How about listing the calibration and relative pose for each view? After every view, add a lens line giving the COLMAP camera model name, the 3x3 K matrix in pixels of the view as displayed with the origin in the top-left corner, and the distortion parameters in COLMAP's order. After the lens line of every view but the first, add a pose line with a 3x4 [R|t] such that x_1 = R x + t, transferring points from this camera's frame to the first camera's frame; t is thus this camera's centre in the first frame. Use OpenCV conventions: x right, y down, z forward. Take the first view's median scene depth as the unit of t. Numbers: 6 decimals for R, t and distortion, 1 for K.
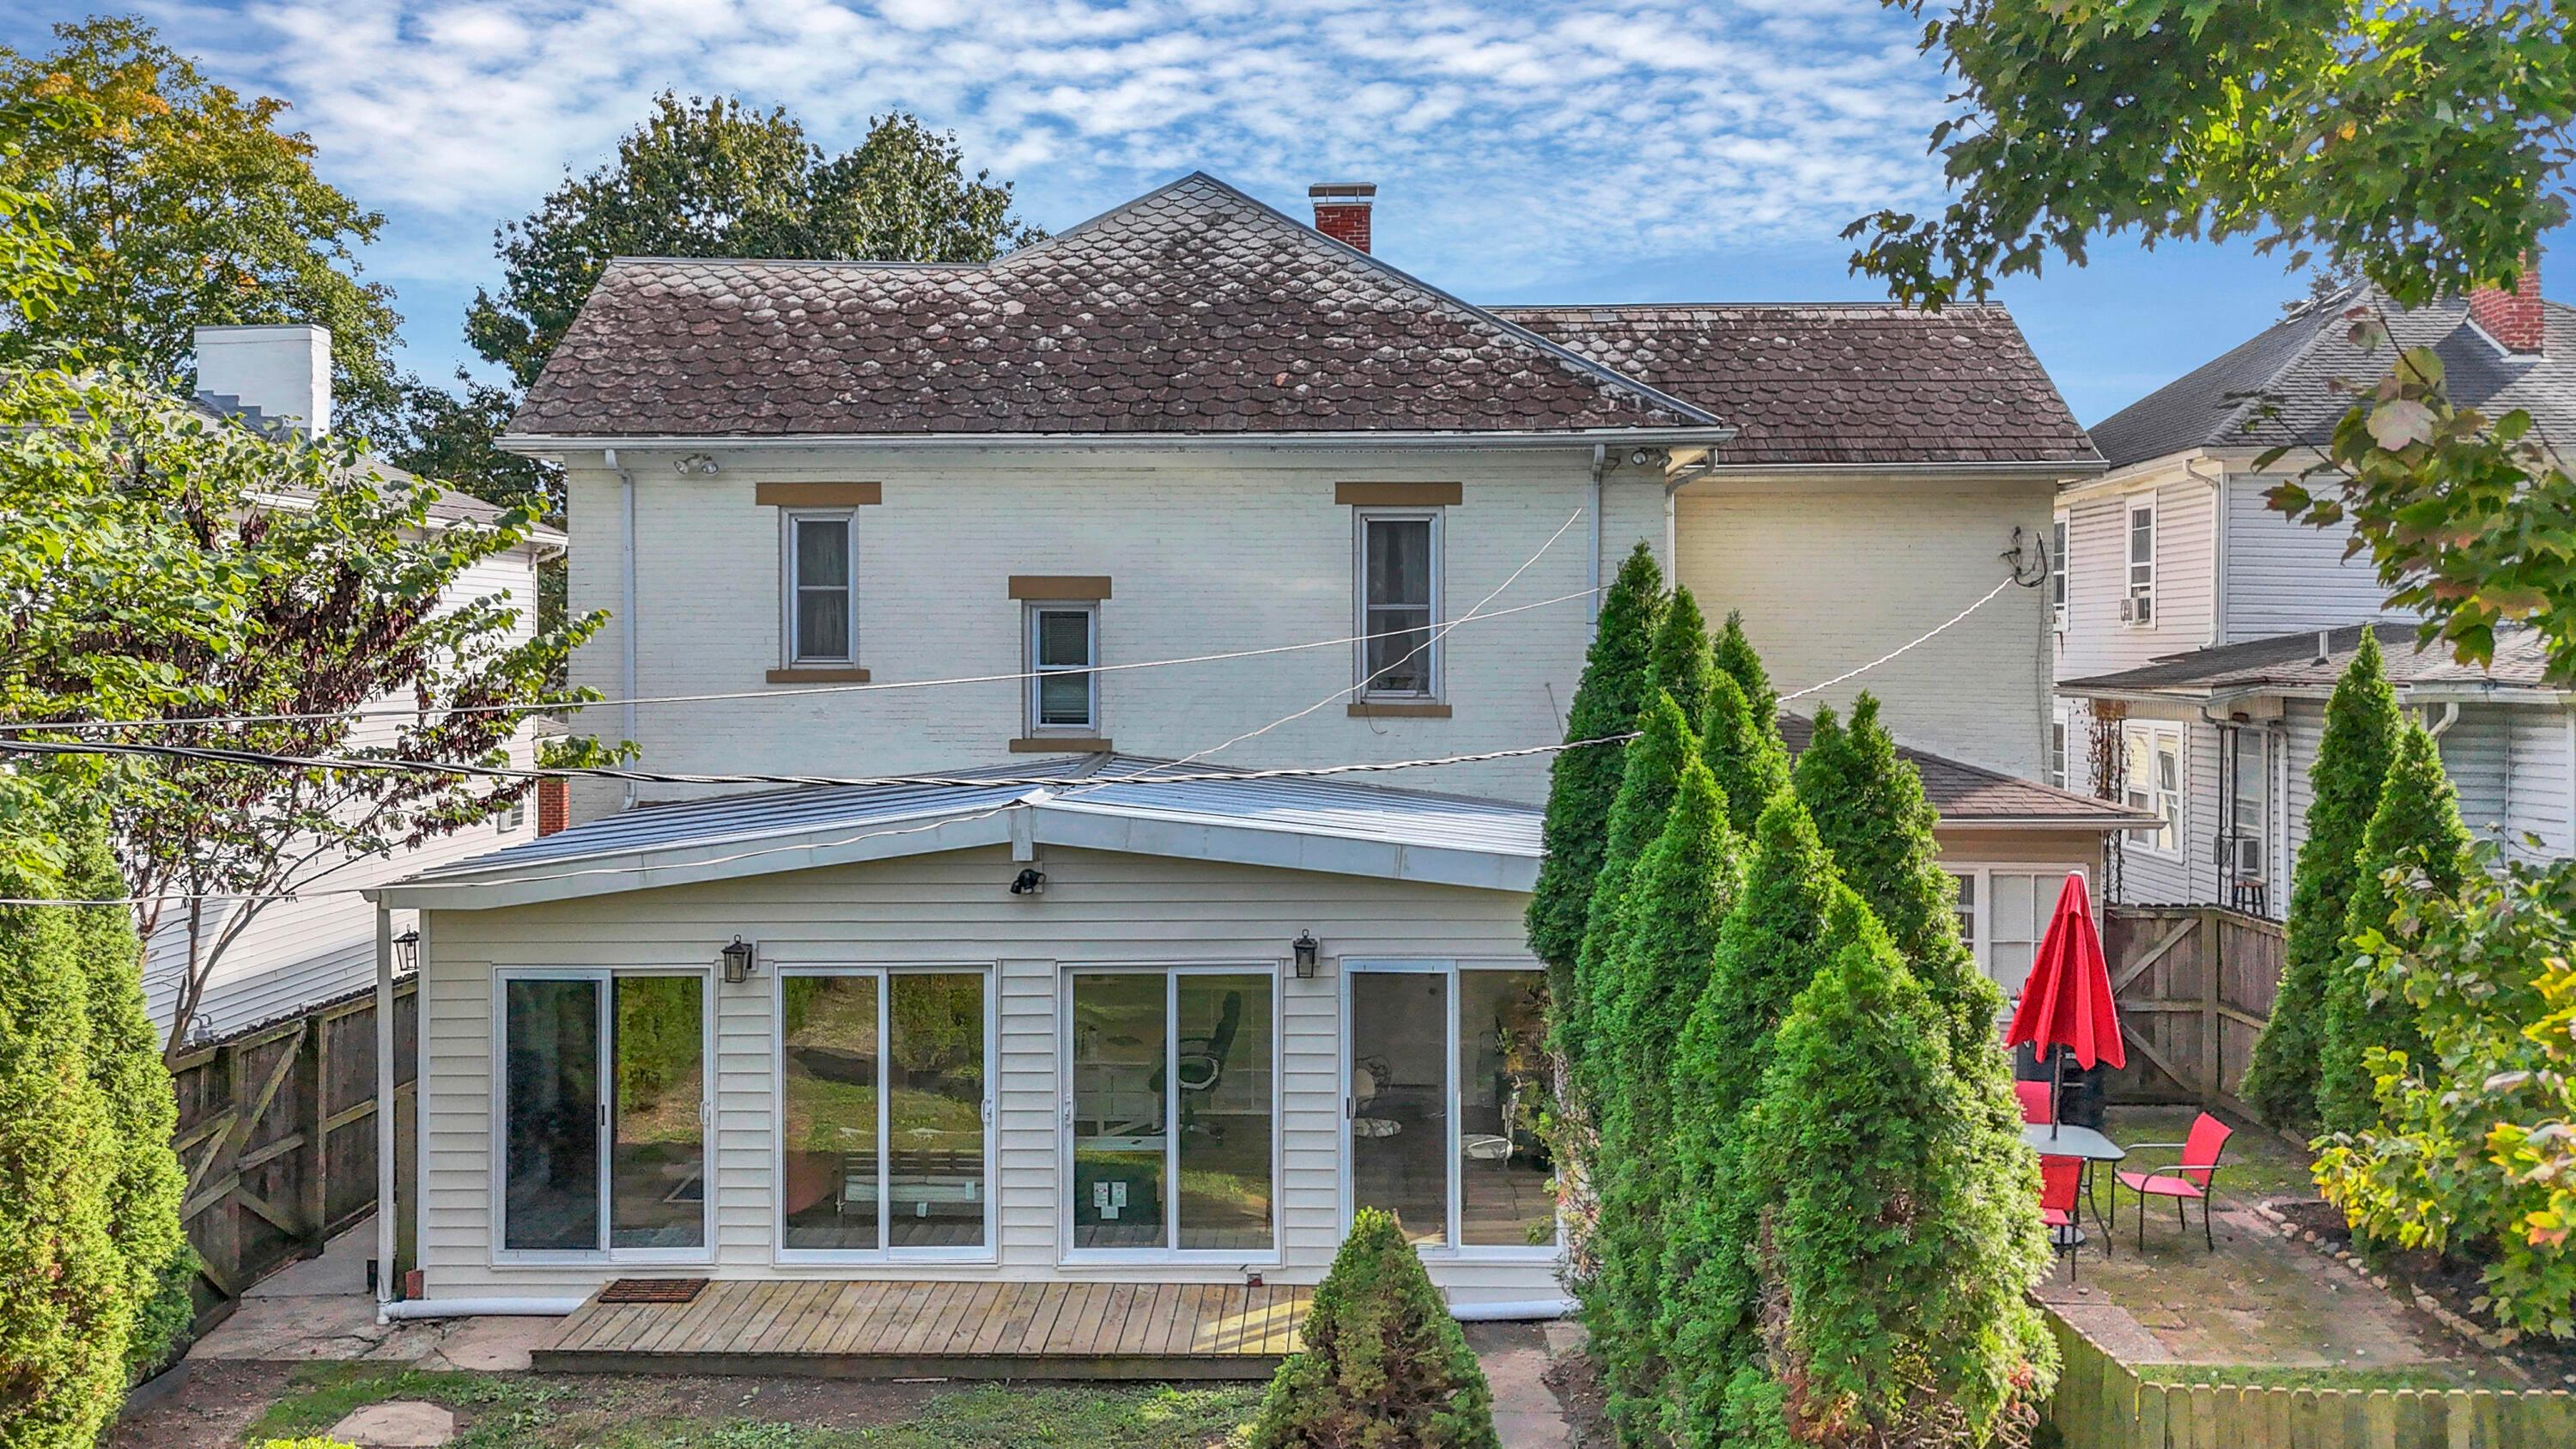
lens RADIAL K [[1895.5, 0, 1290.5], [0, 1895.5, 712.7], [0, 0, 1]] dist [0.078574, -0.071484]
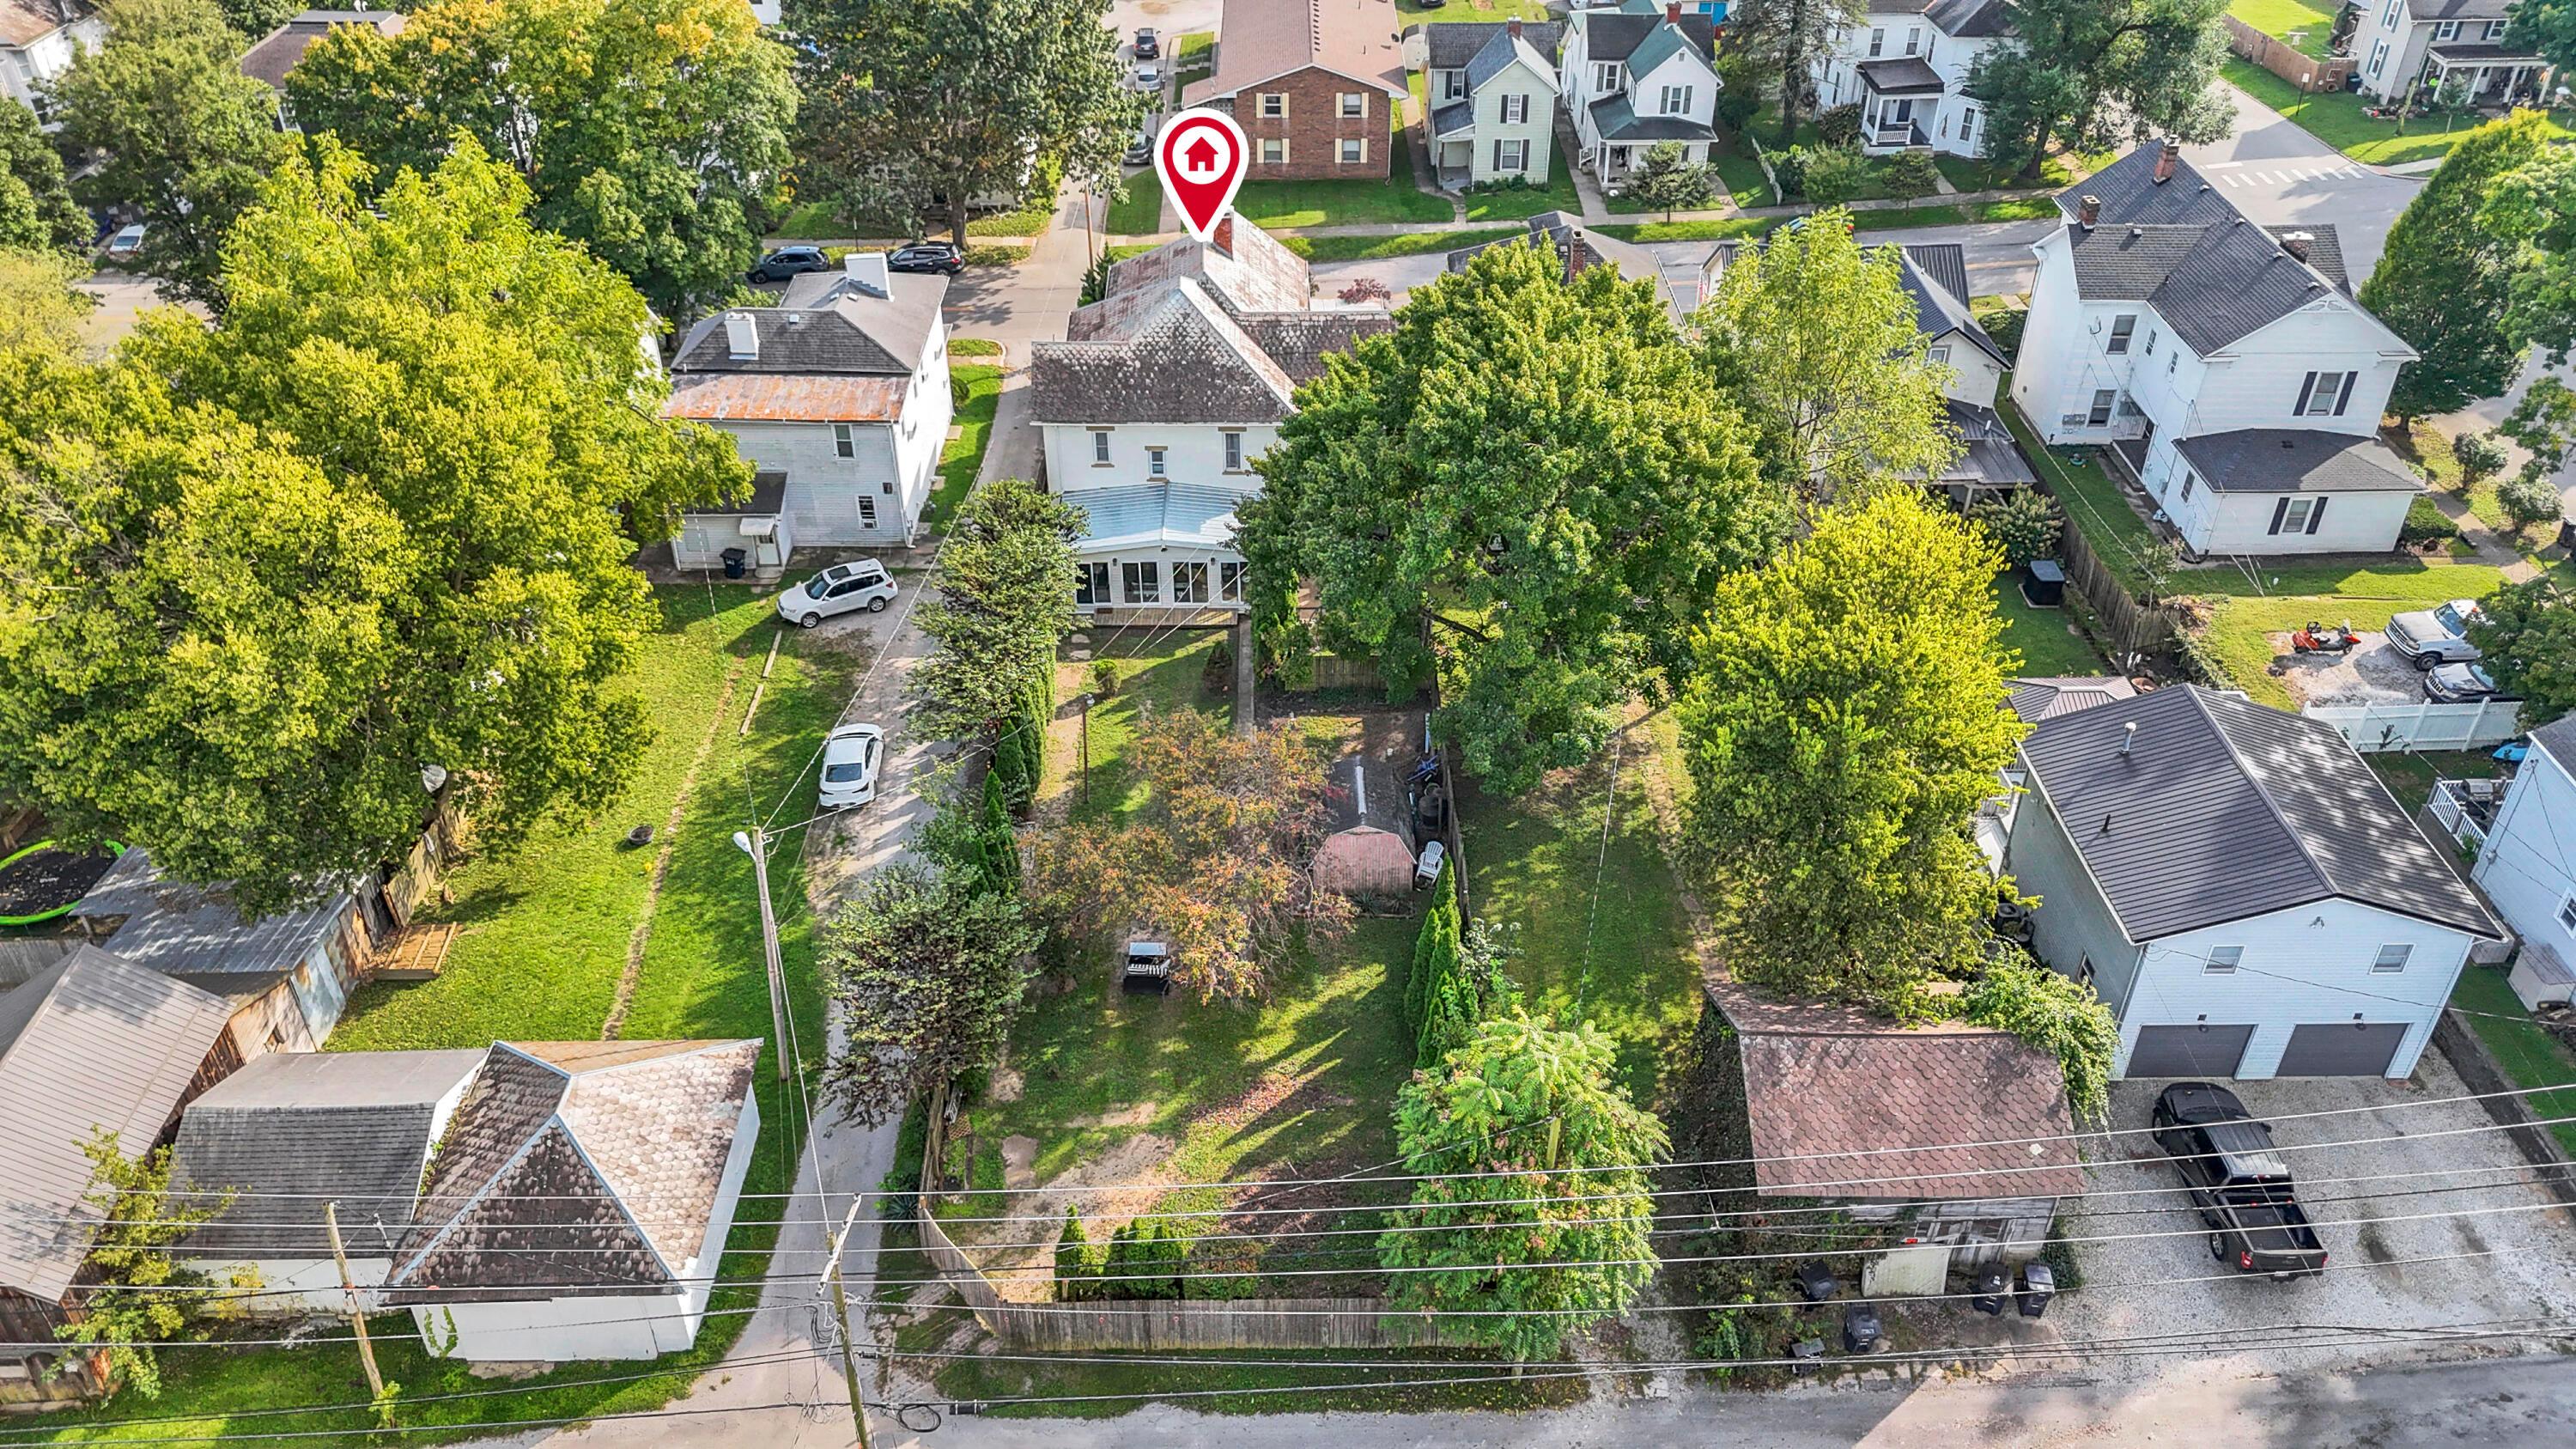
lens RADIAL K [[1895.5, 0, 1288.1], [0, 1895.5, 724.1], [0, 0, 1]] dist [0.078574, -0.071484]
pose [[0.999709, -0.022426, 0.008901, 0.173517], [0.013072, 0.813486, 0.581437, -2.775594], [-0.020281, -0.581151, 0.813543, -3.927237]]
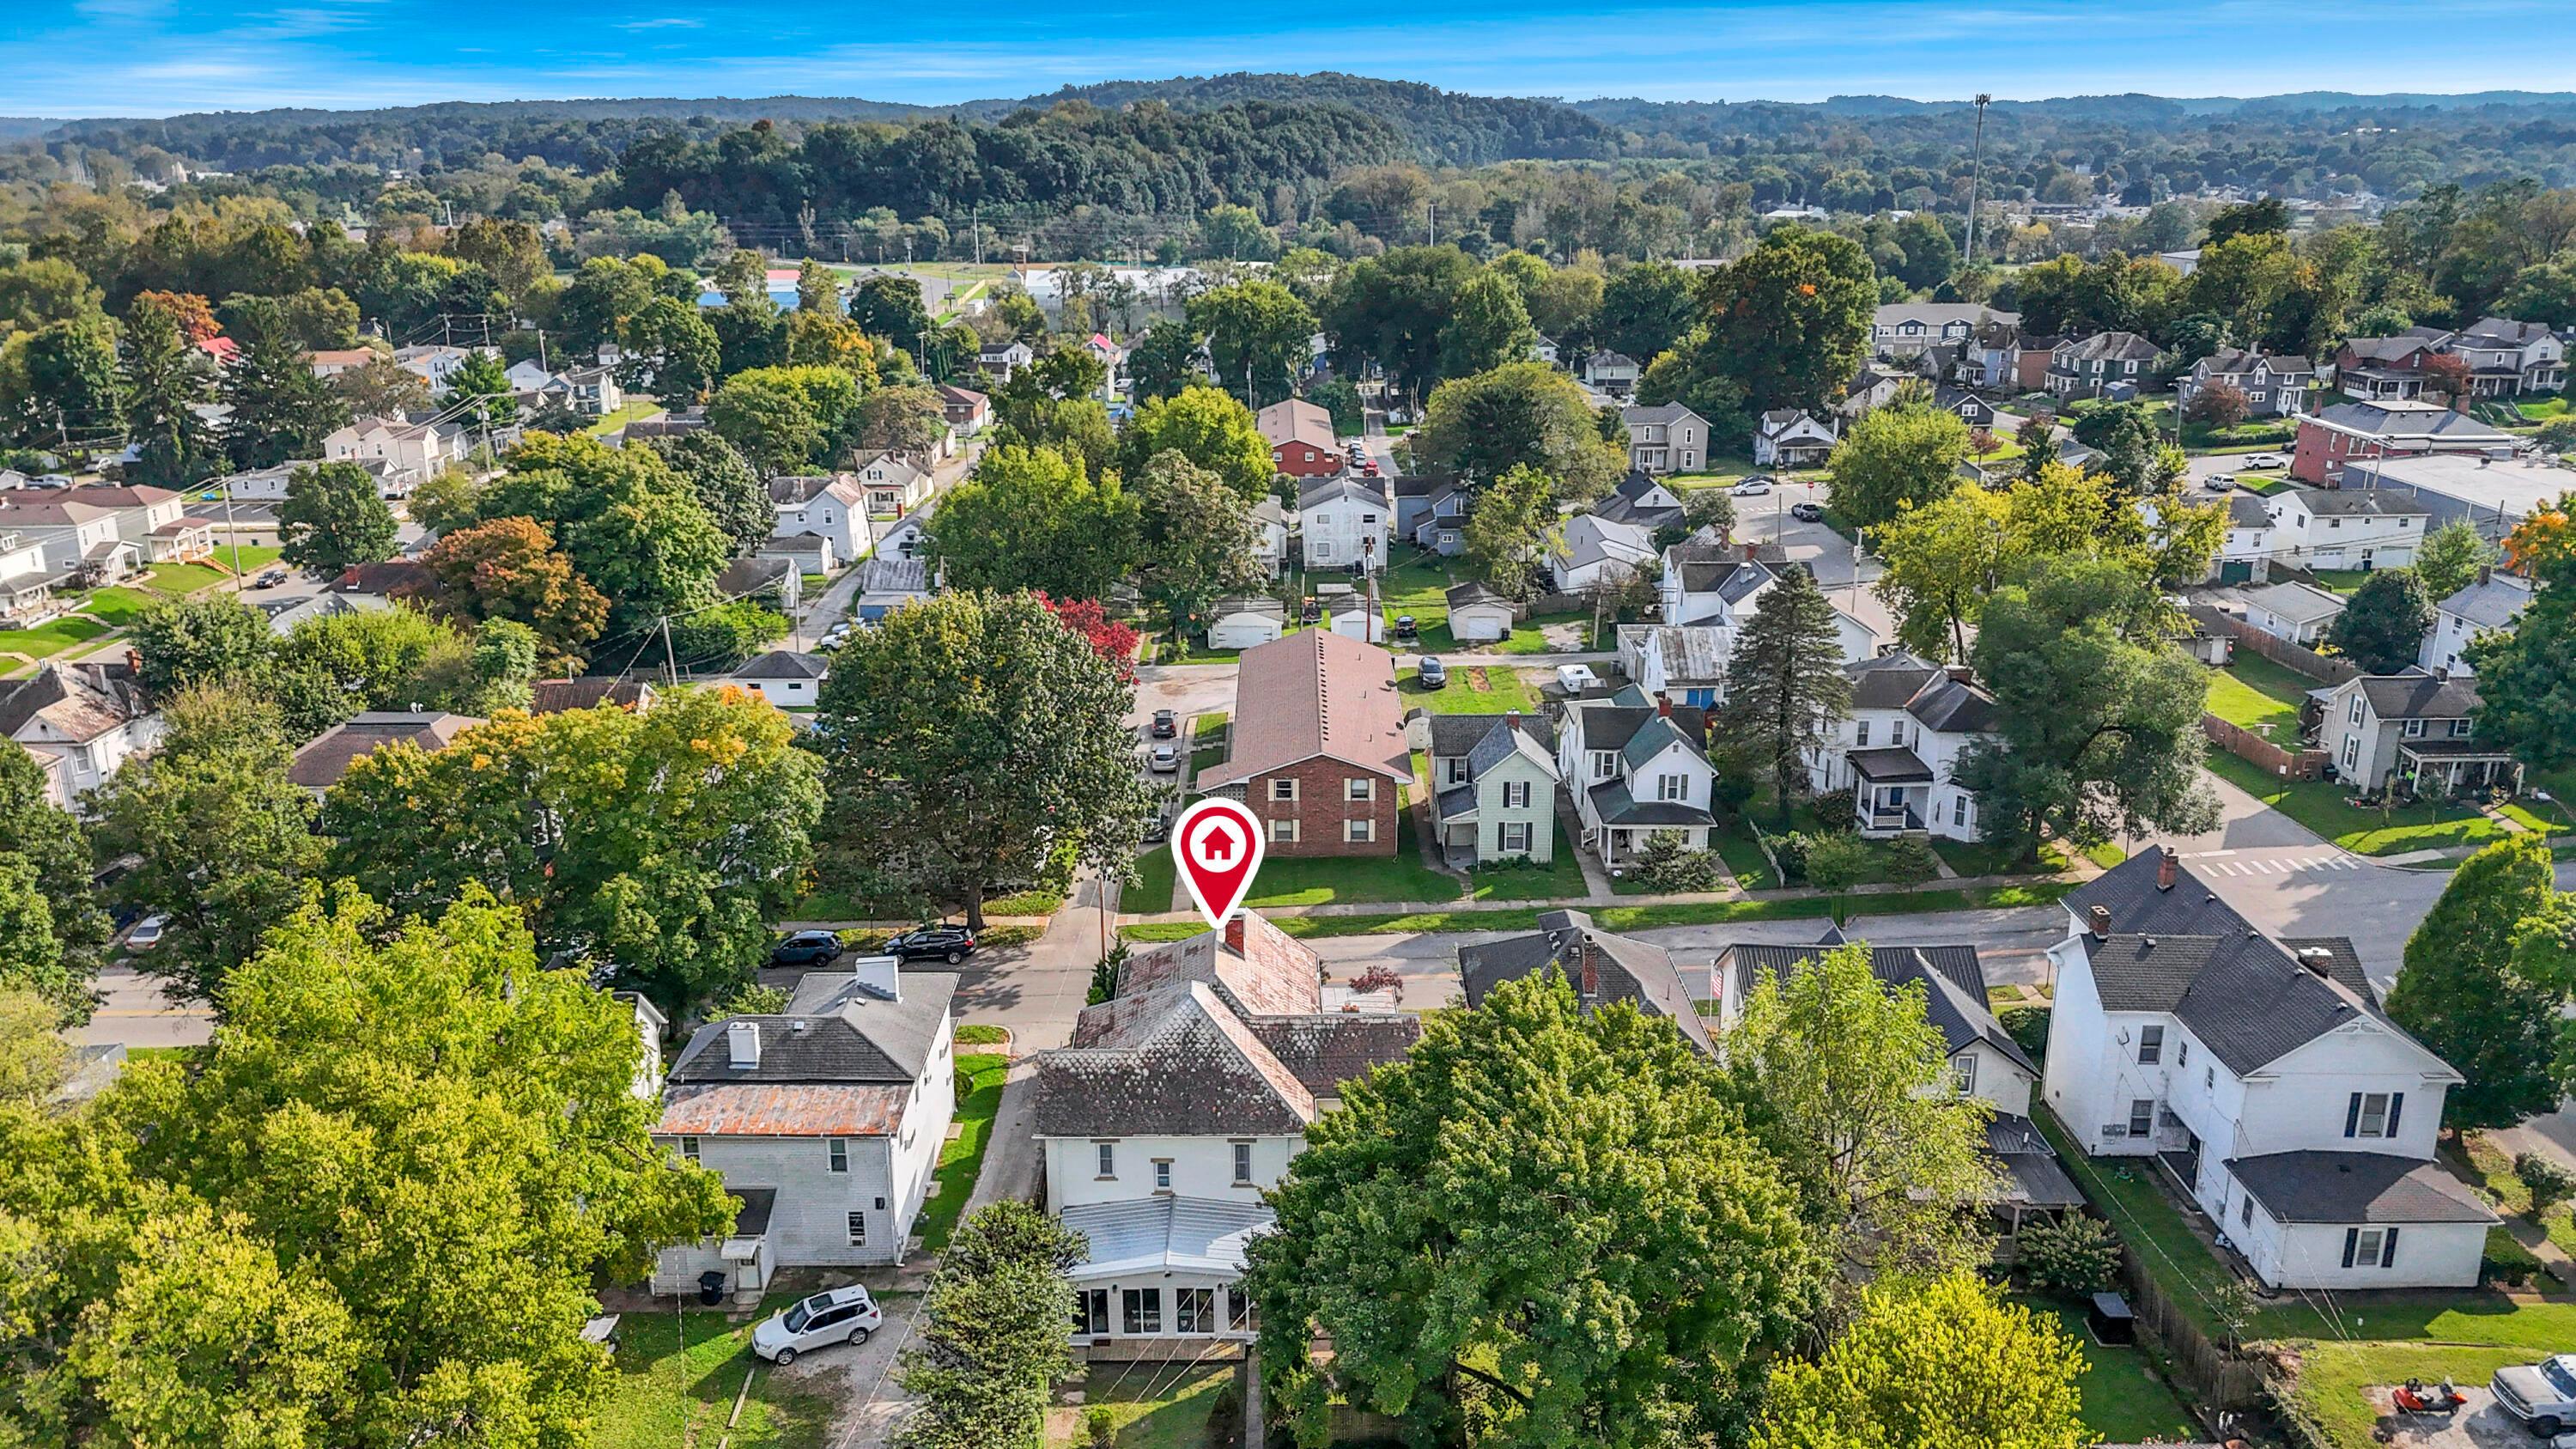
lens RADIAL K [[1895.5, 0, 1286.4], [0, 1895.5, 740.5], [0, 0, 1]] dist [0.078574, -0.071484]
pose [[0.999771, -0.018779, 0.010228, 0.170267], [0.014761, 0.952137, 0.305316, -2.964936], [-0.015472, -0.305095, 0.952196, -3.651241]]
